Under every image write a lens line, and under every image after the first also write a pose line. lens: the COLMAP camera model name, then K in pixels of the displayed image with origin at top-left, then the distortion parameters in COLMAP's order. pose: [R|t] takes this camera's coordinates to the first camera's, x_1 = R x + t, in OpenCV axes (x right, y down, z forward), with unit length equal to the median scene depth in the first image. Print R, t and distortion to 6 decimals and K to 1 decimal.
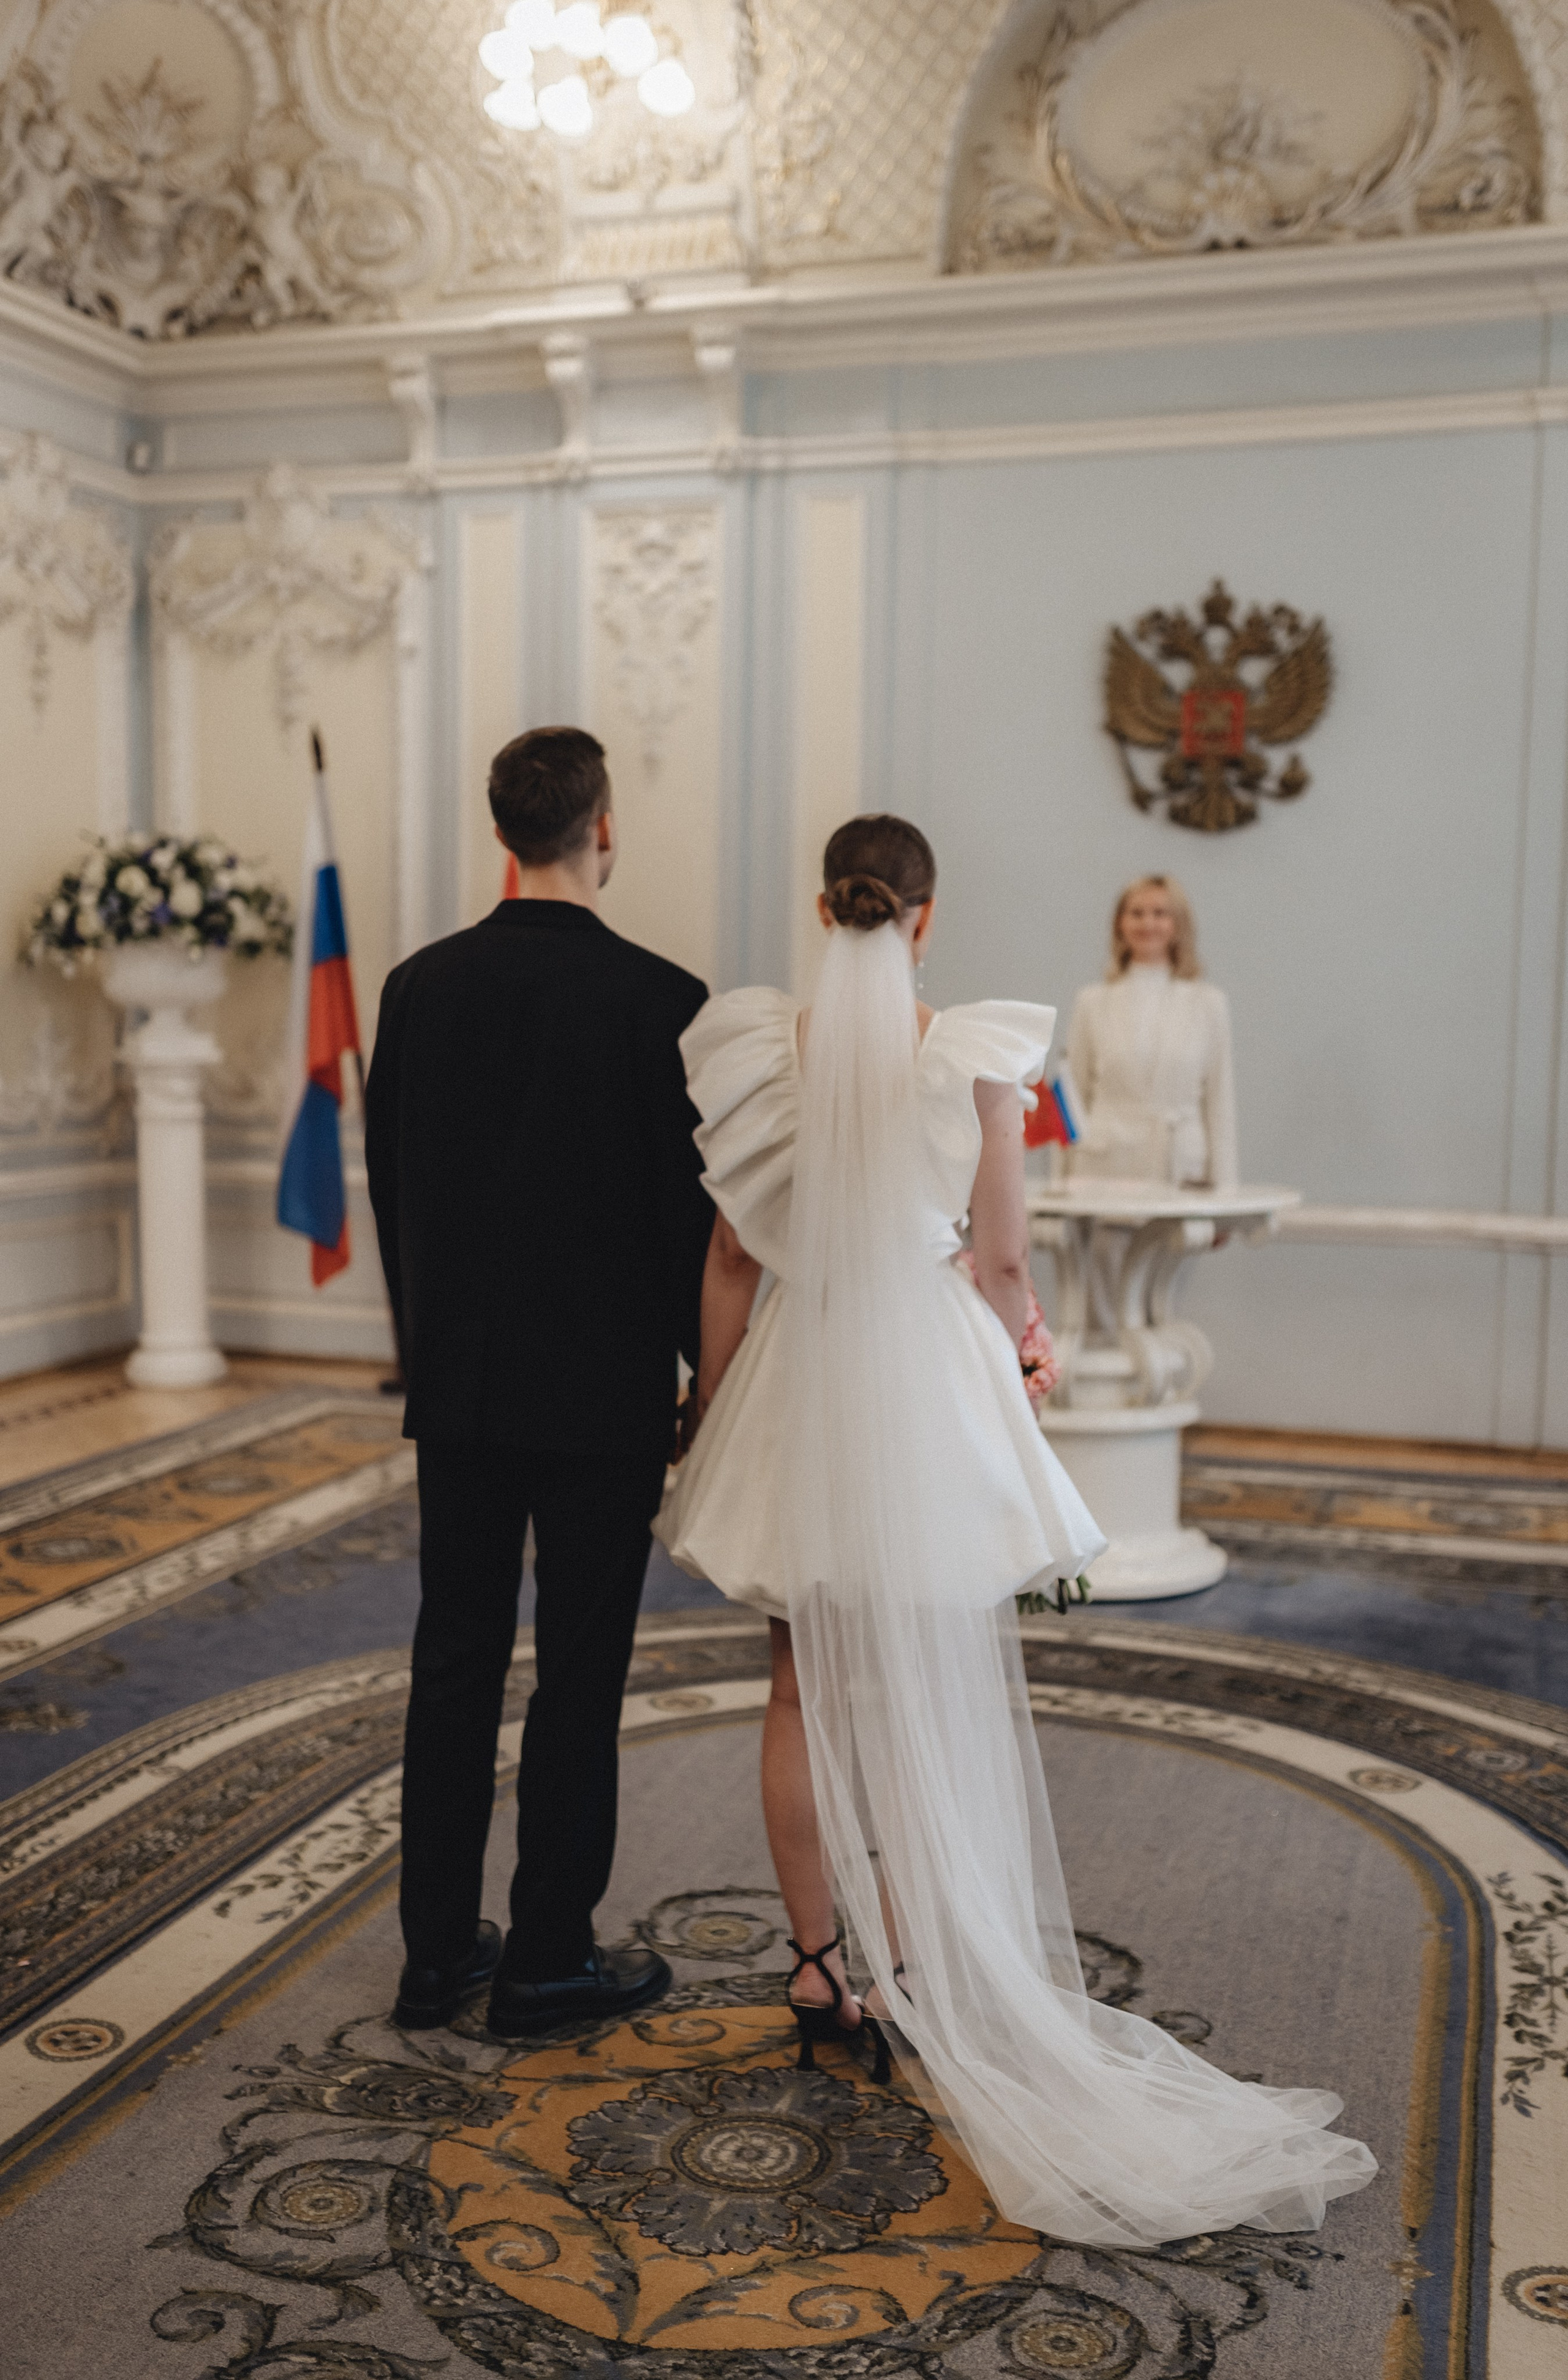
lens RADIAL K [[2342.4, 0, 784.0], [0, 2342.4, 1190.0], [0, 0, 1]] dist [0.000567, 0.006152]
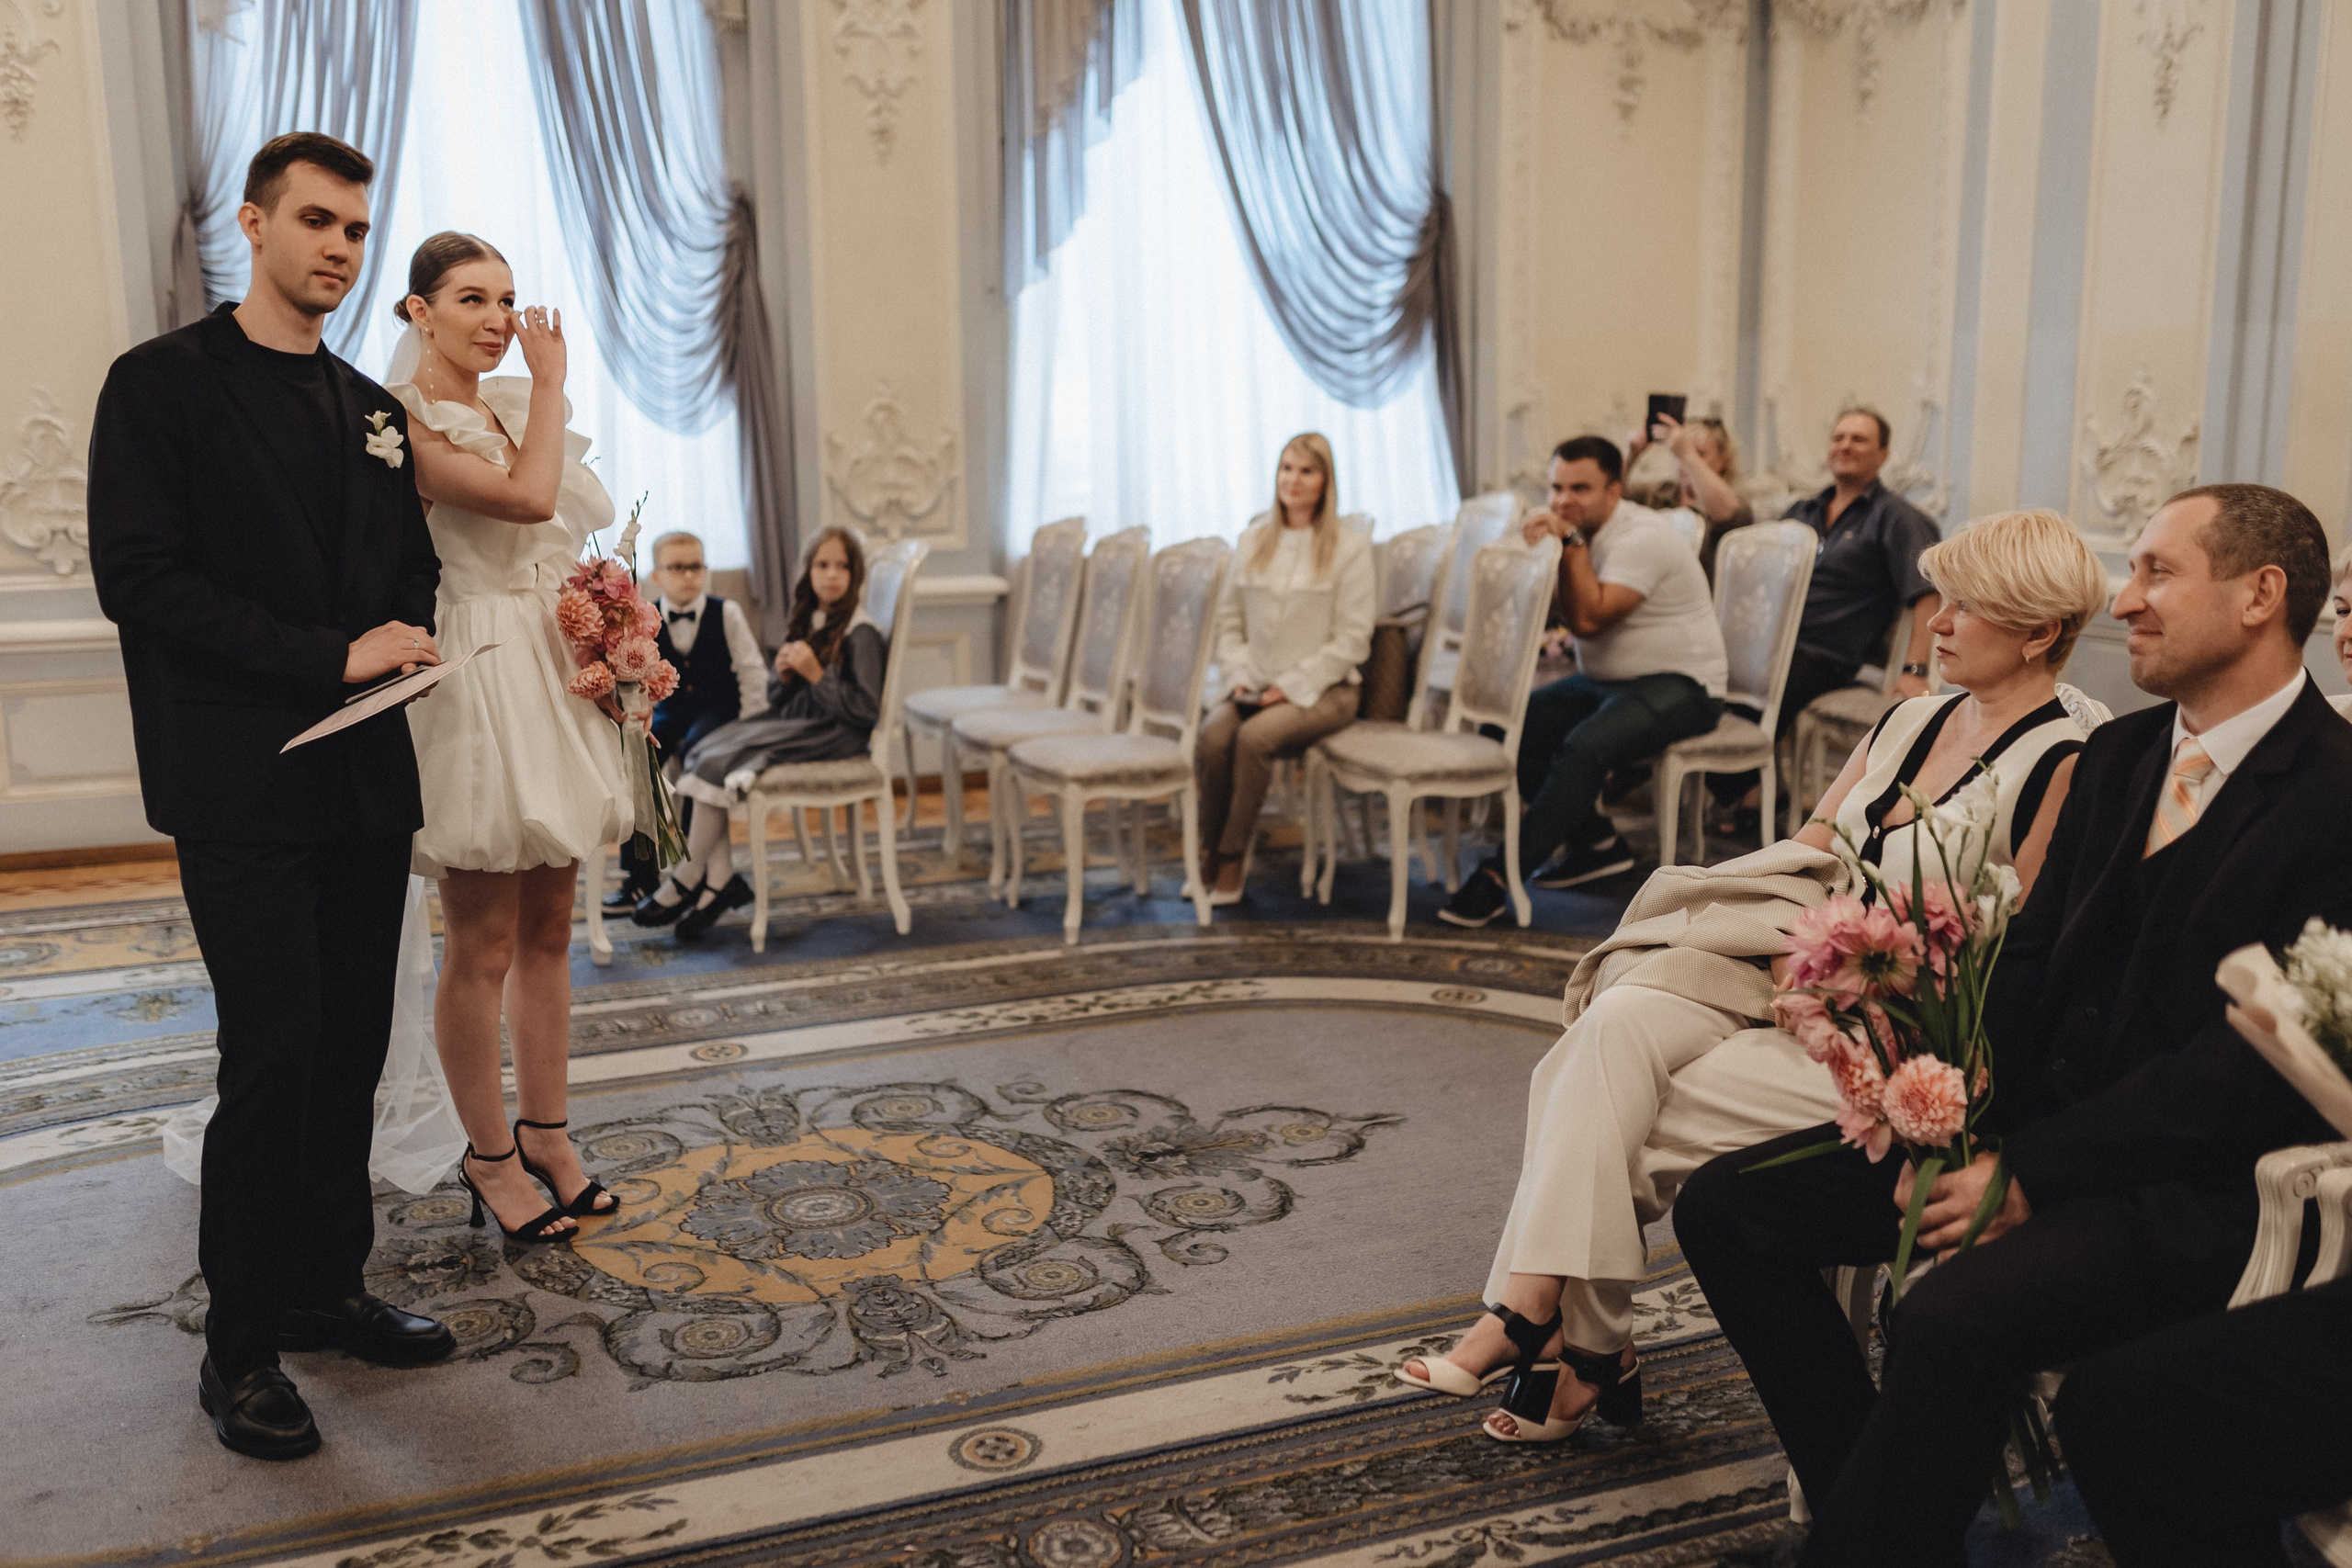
lens RADIAL K [[2191.4, 0, 1176.0], [0, 2191.4, 784.0], [0, 0, 1]] dist [-0.007024, 0.005179]
pose [[-0.646680, -0.147158, 0.748431, -1.189061], [0.073933, 0.964500, 0.253523, -0.166318], [-0.759170, 0.219282, -0.612843, 1.711205]]
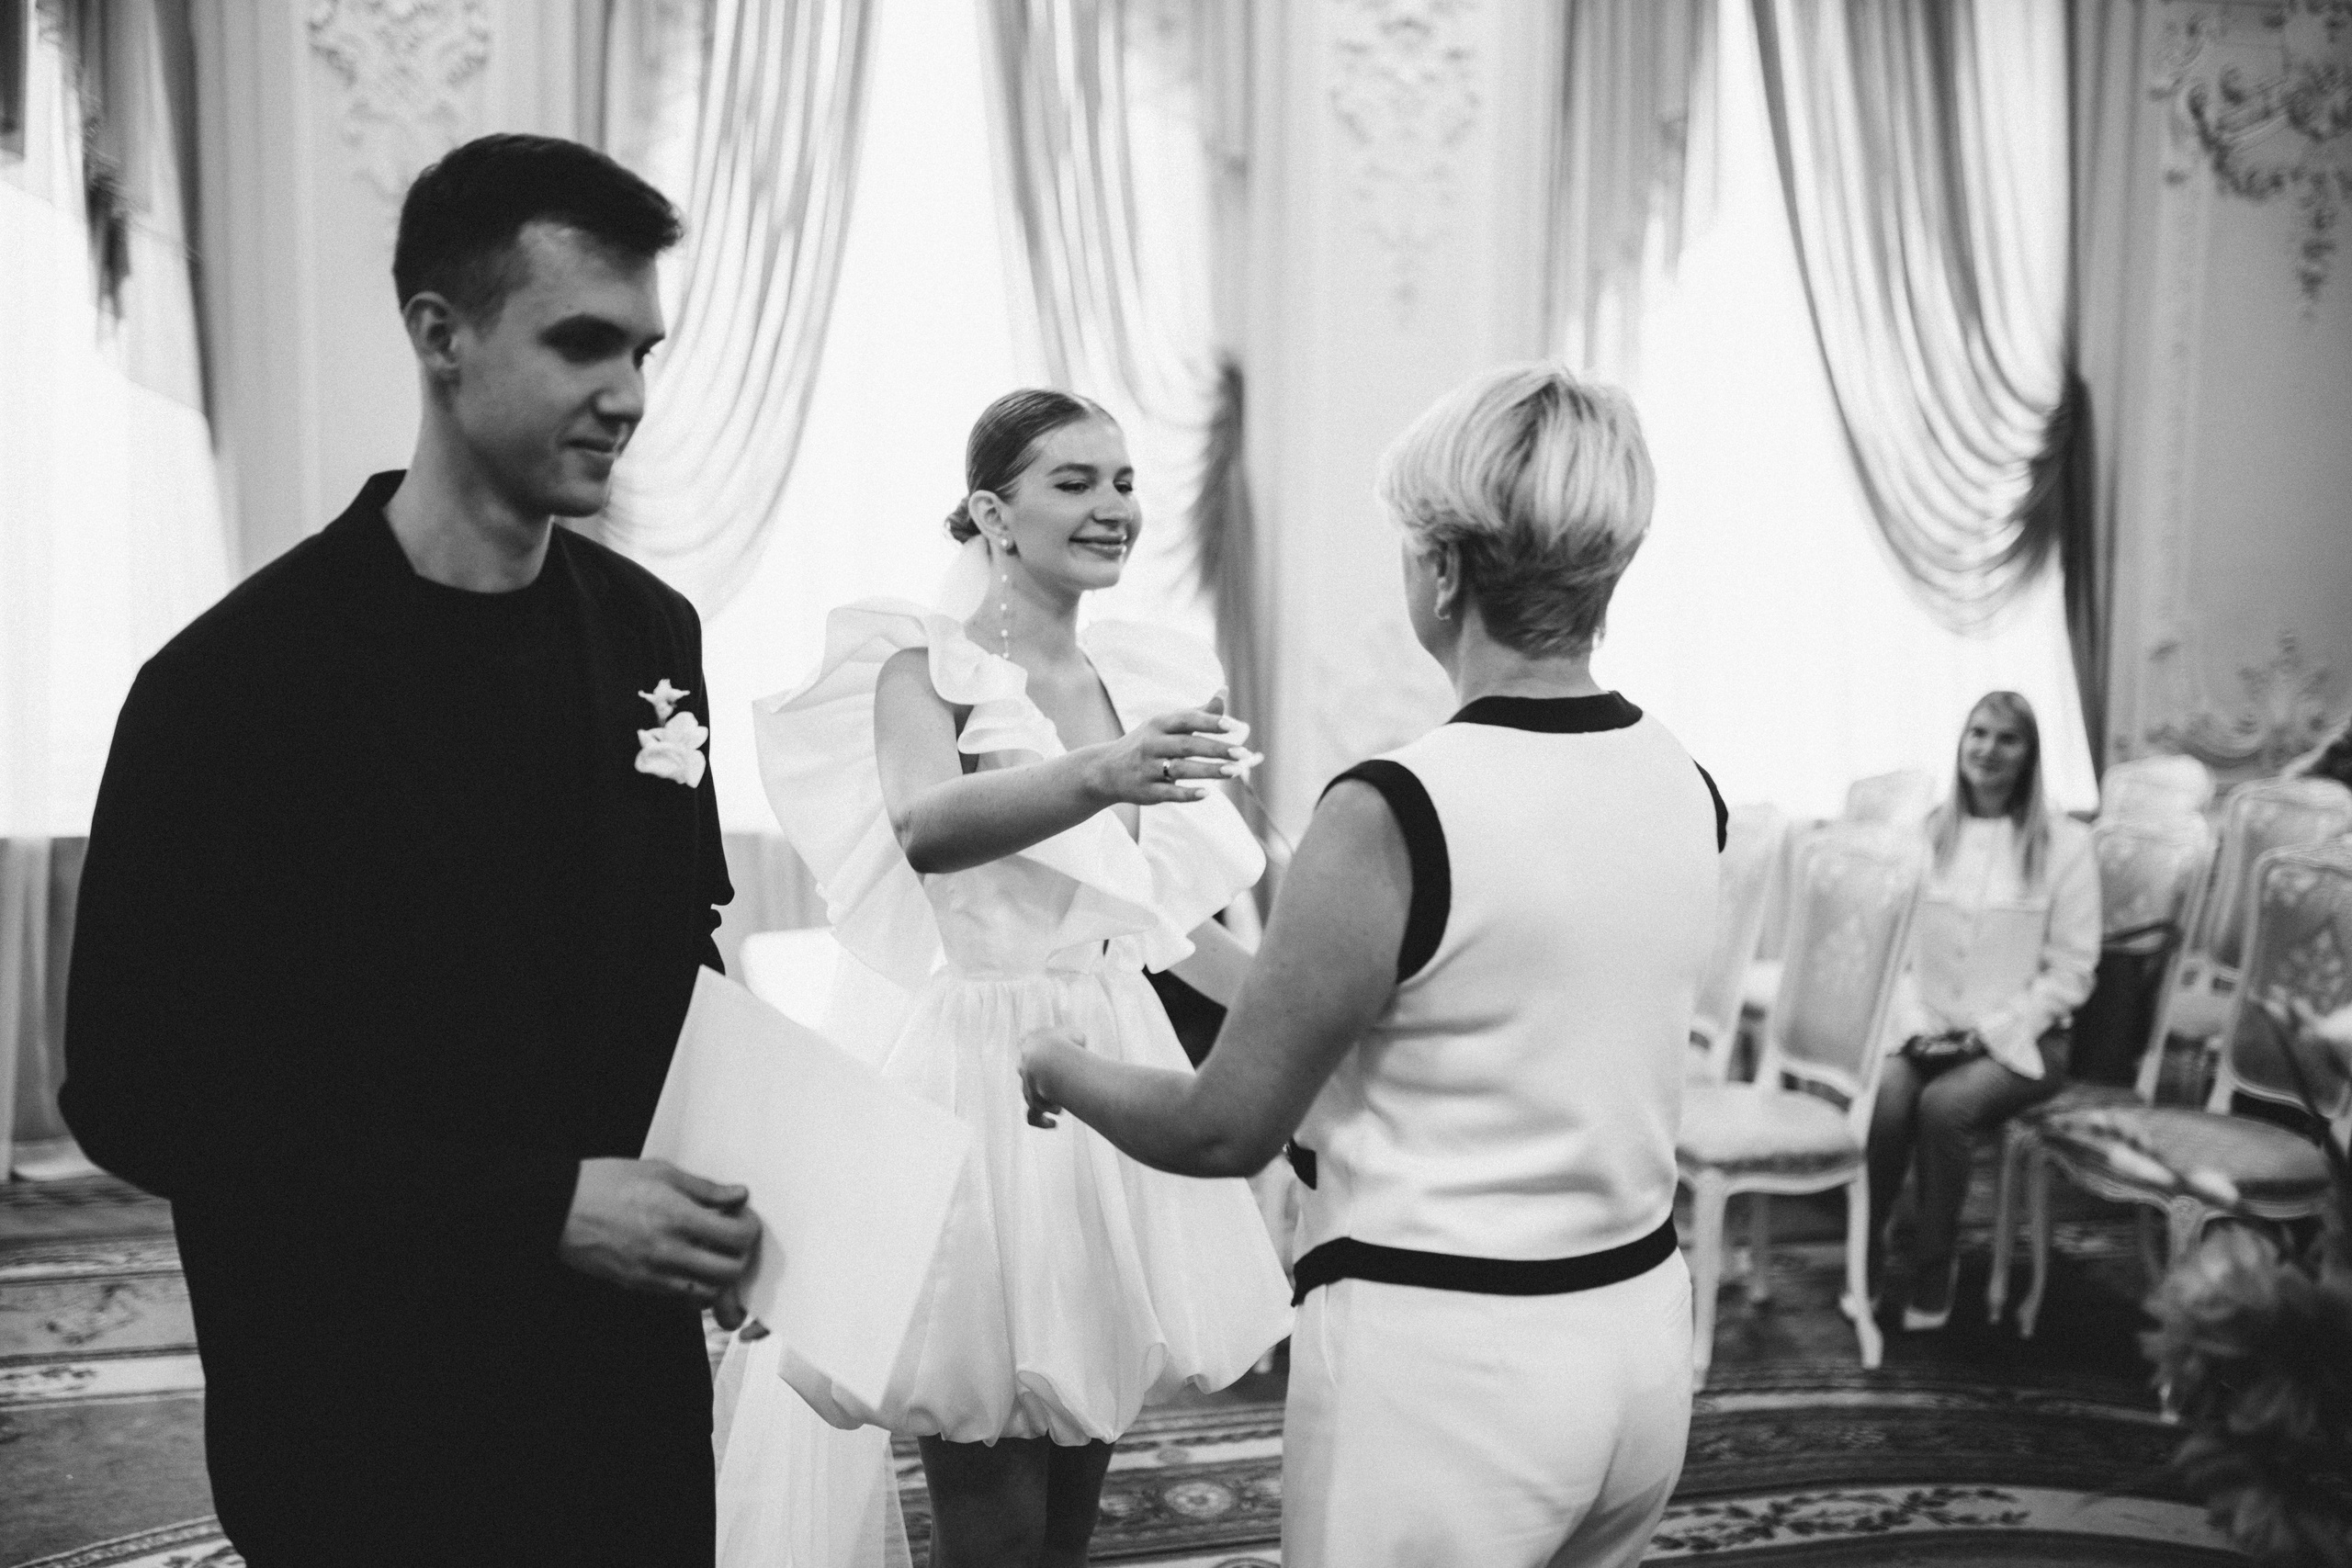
lens RADIAL K [[2234.3, 0, 1176.0], [0, 2234.3, 784.0], [0, 0, 1]] dist [-0.027786, 0.012254]
pose [[-0.528305, -0.106408, 0.842361, -0.634817], [0.056424, 0.985522, 0.159881, -0.167380], [-0.847178, 0.131995, -0.514652, 1.567005]]
